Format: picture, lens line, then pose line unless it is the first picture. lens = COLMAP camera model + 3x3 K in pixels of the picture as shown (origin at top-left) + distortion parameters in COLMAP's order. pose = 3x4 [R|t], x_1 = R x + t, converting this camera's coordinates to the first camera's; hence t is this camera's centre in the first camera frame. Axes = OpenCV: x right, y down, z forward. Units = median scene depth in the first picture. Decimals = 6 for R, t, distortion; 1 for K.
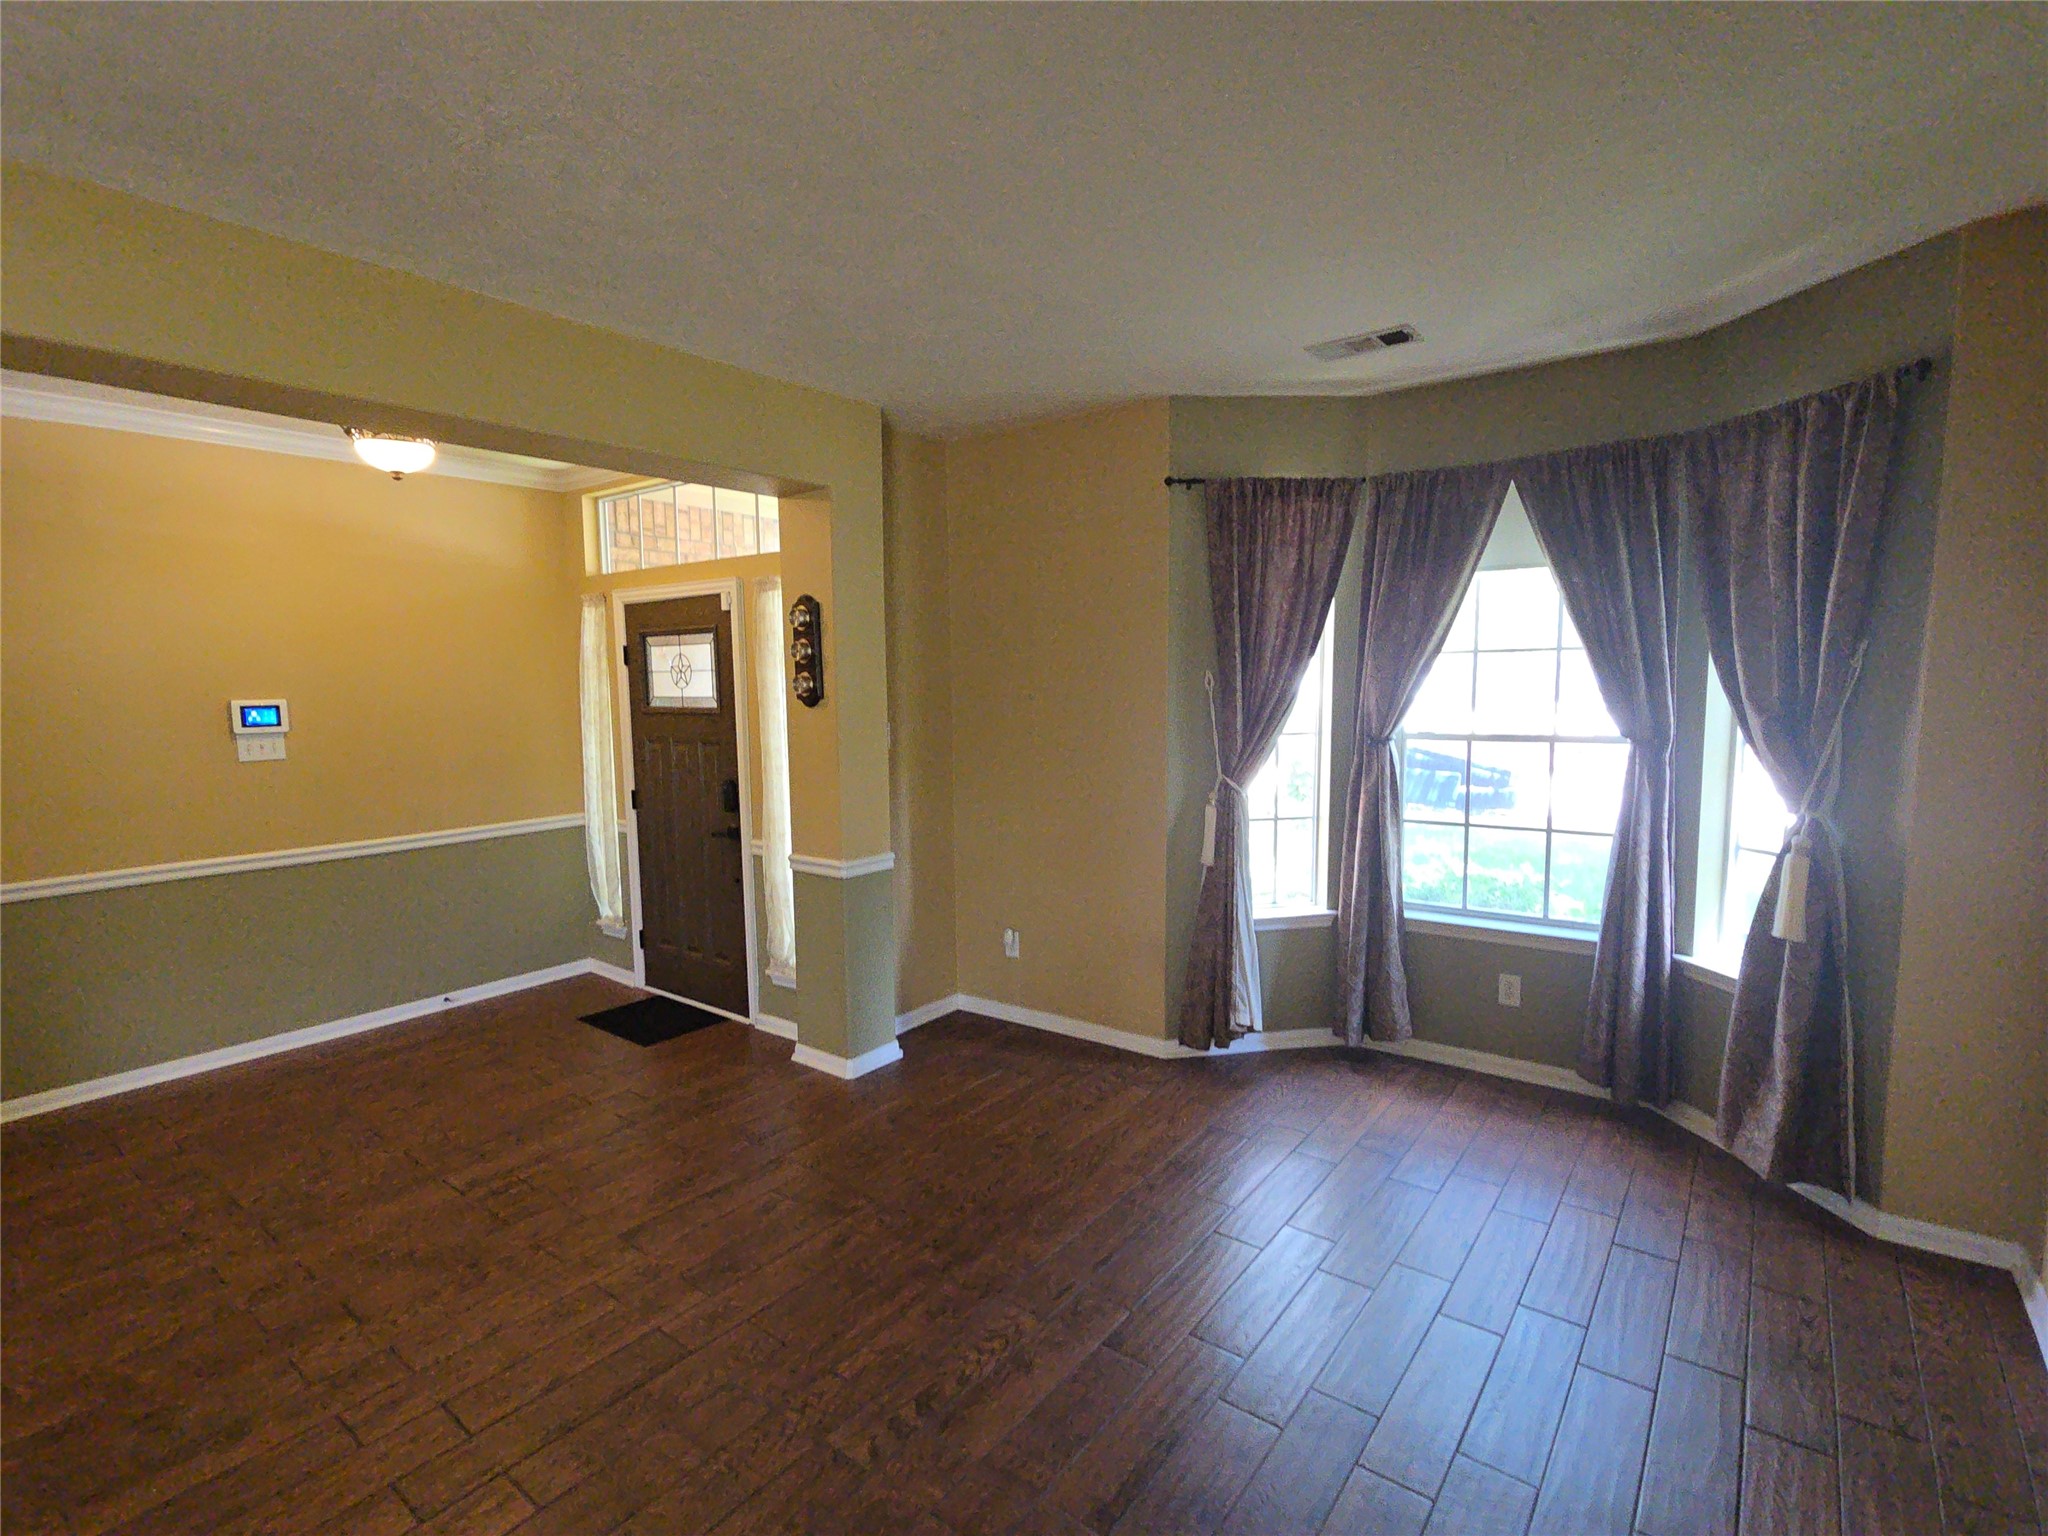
lens RADIAL K [[975.5, 0, 1020.9], [0, 975.5, 782.9], [0, 0, 1]] dist [0.000464, 0.000346]
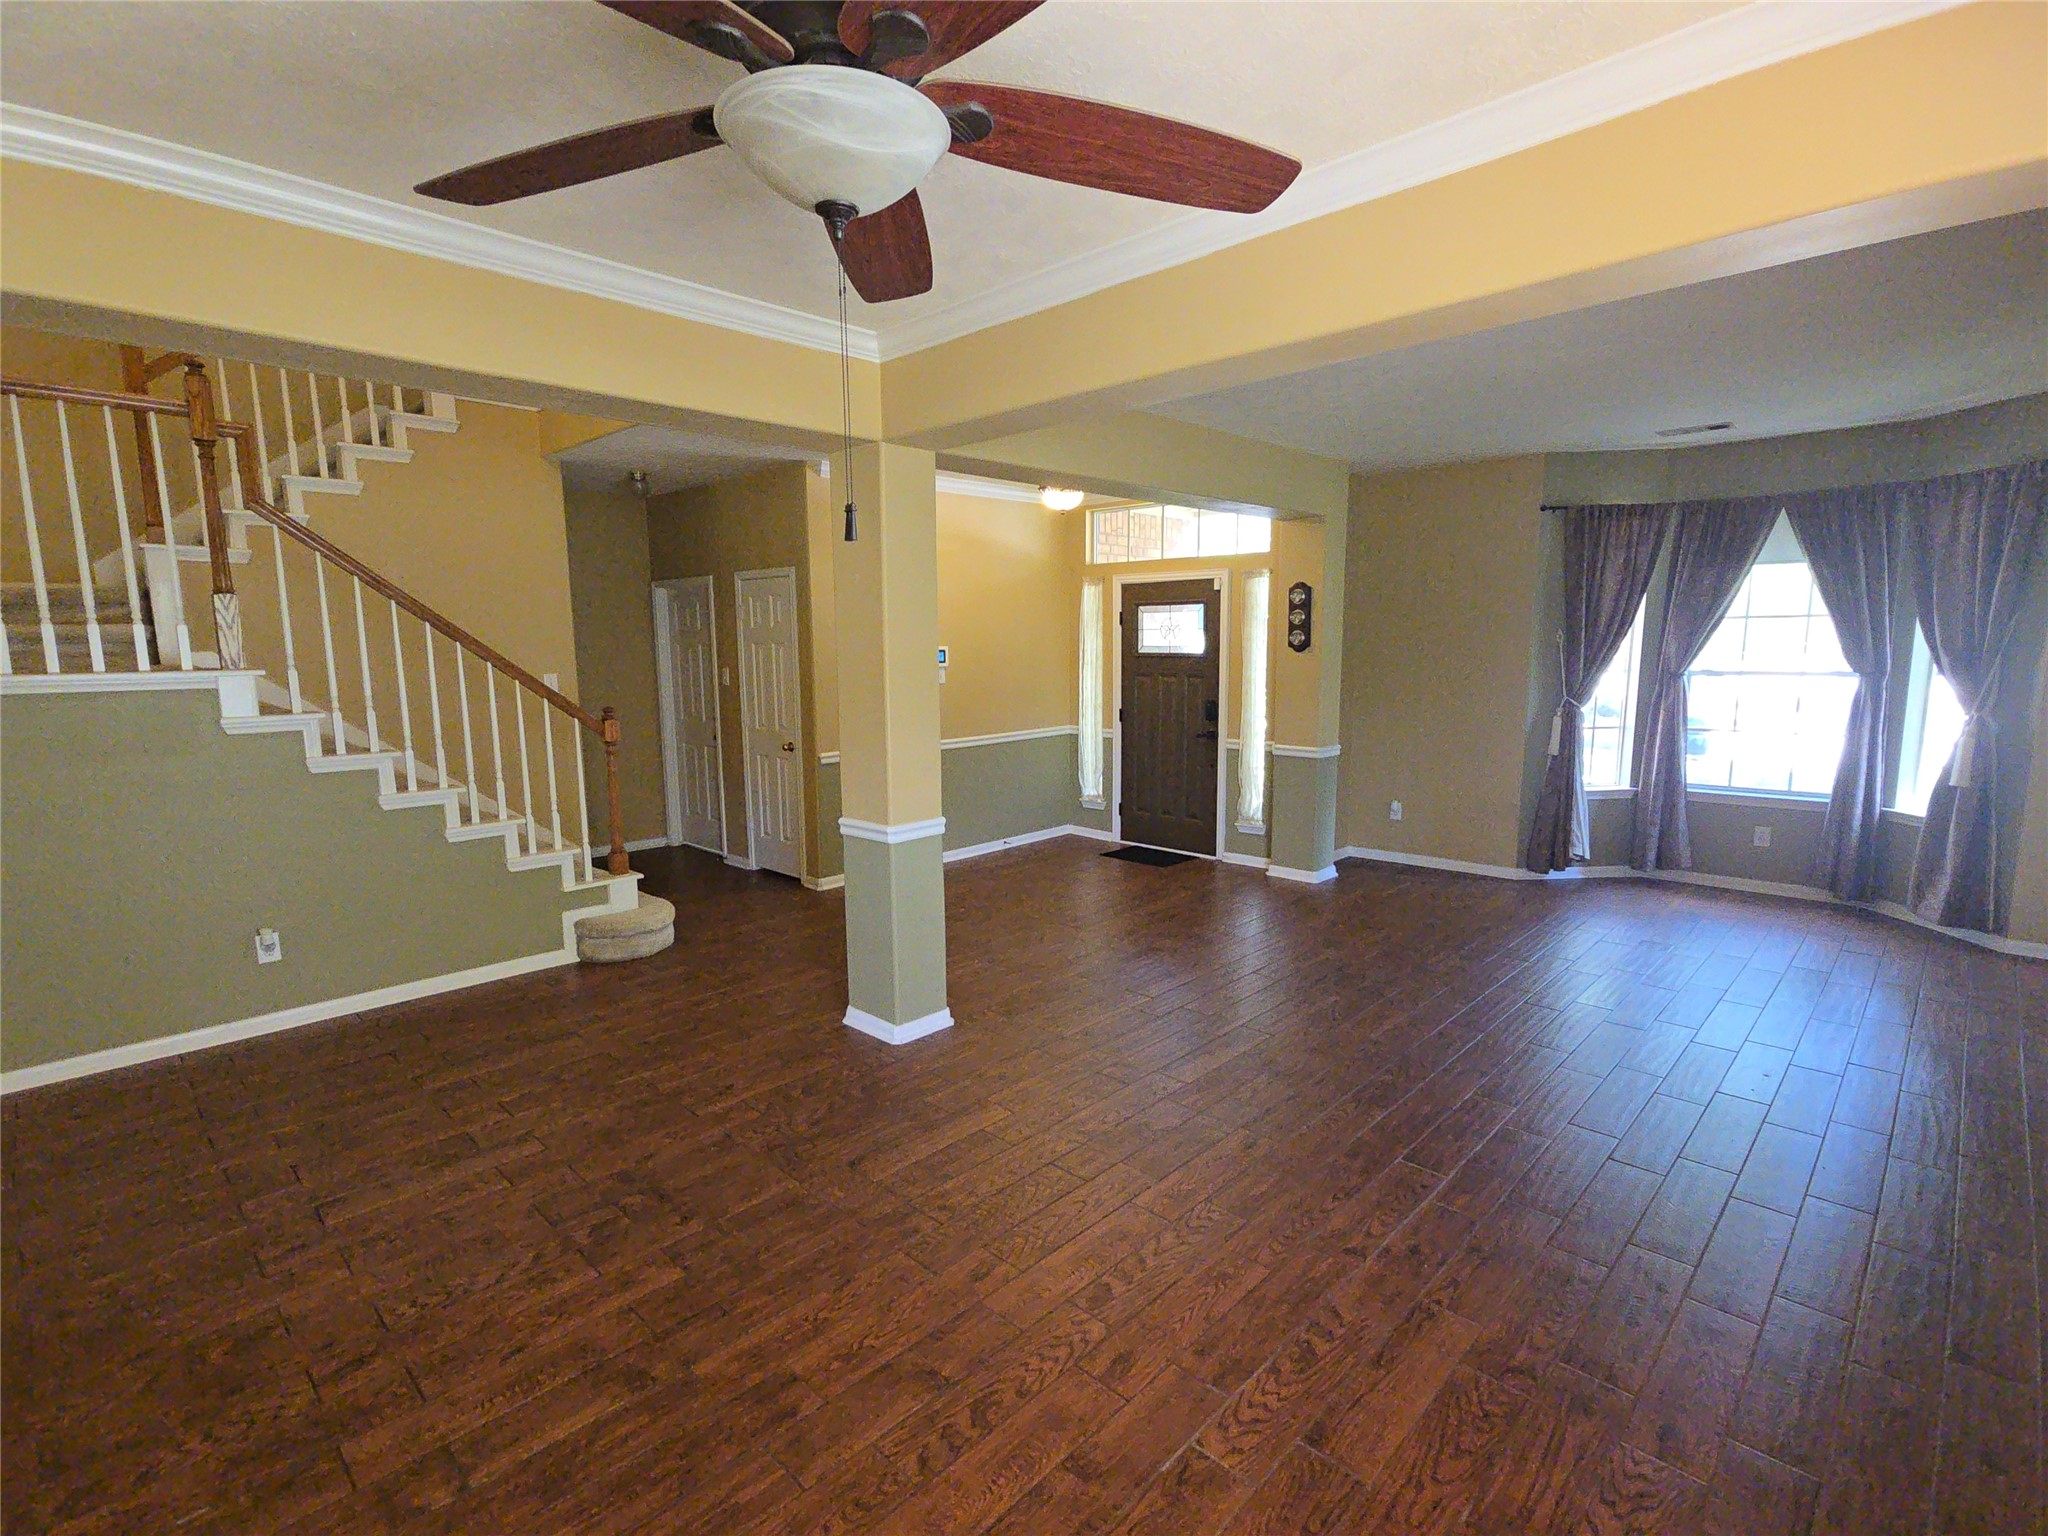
lens RADIAL K [[975.5, 0, 1020.9], [0, 975.5, 782.9], [0, 0, 1]] dist [0.000464, 0.000346]
pose [[0.993262, 0.019562, -0.114226, -0.484019], [-0.014627, 0.998930, 0.043880, 0.074244], [0.114962, -0.041914, 0.992485, -0.658501]]
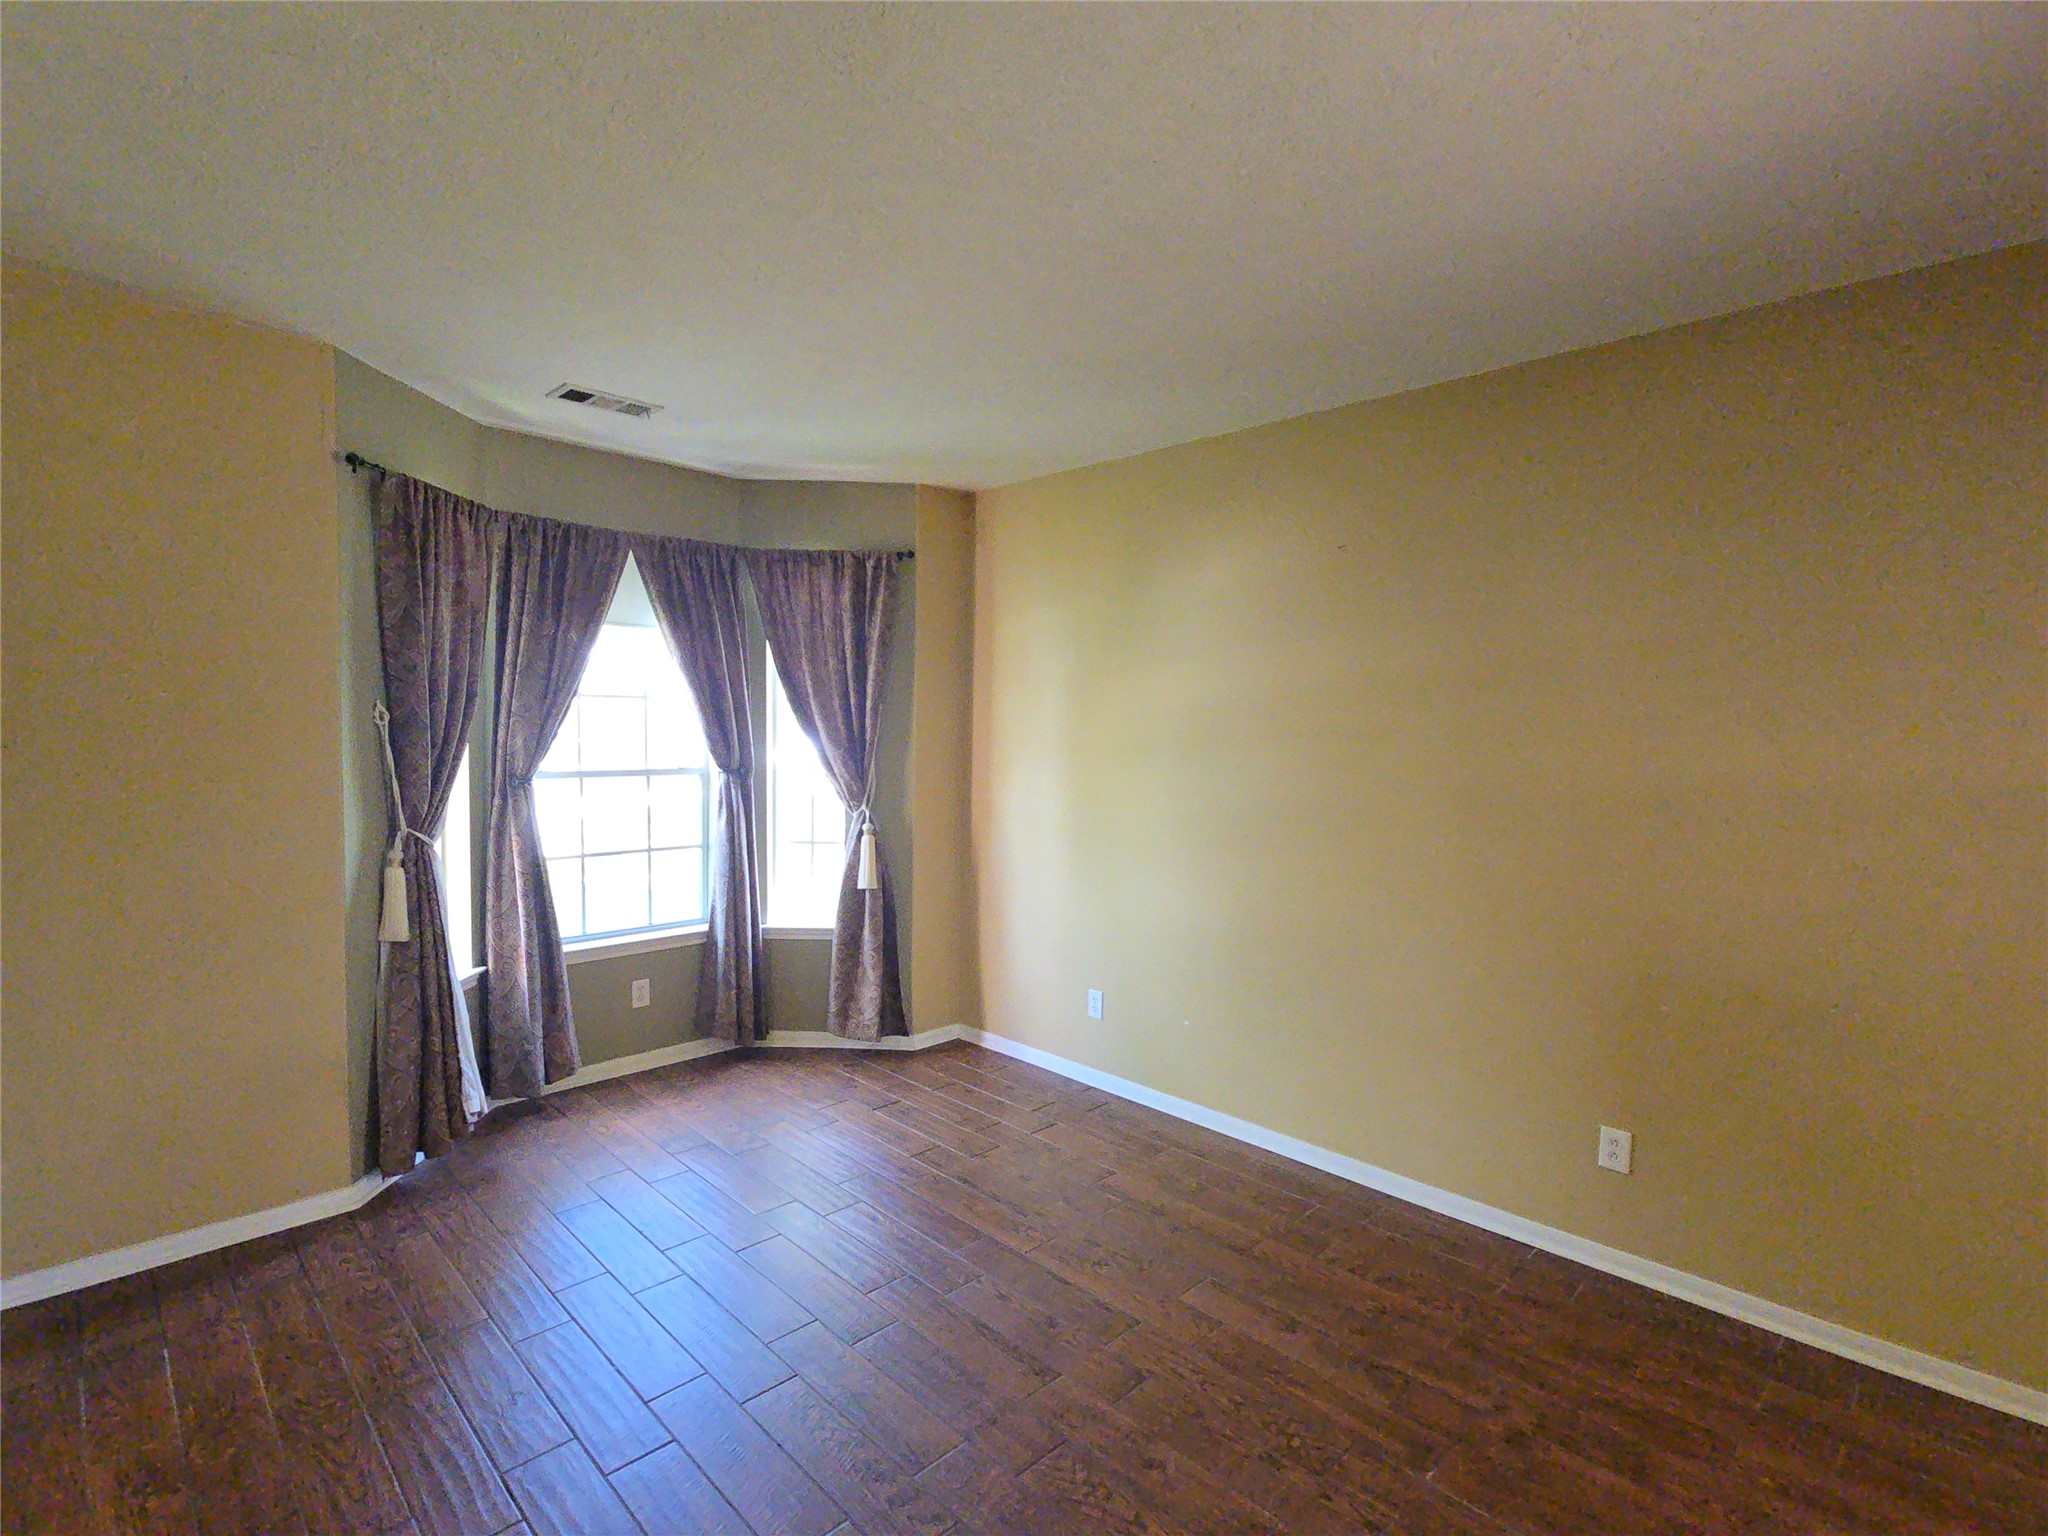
lens RADIAL K [[975.5, 0, 1020.9], [0, 975.5, 782.9], [0, 0, 1]] dist [0.000464, 0.000346]
pose [[0.136272, -0.035867, 0.990022, -0.546151], [0.089529, 0.995701, 0.023750, -0.019750], [-0.986618, 0.085400, 0.138898, 0.373949]]
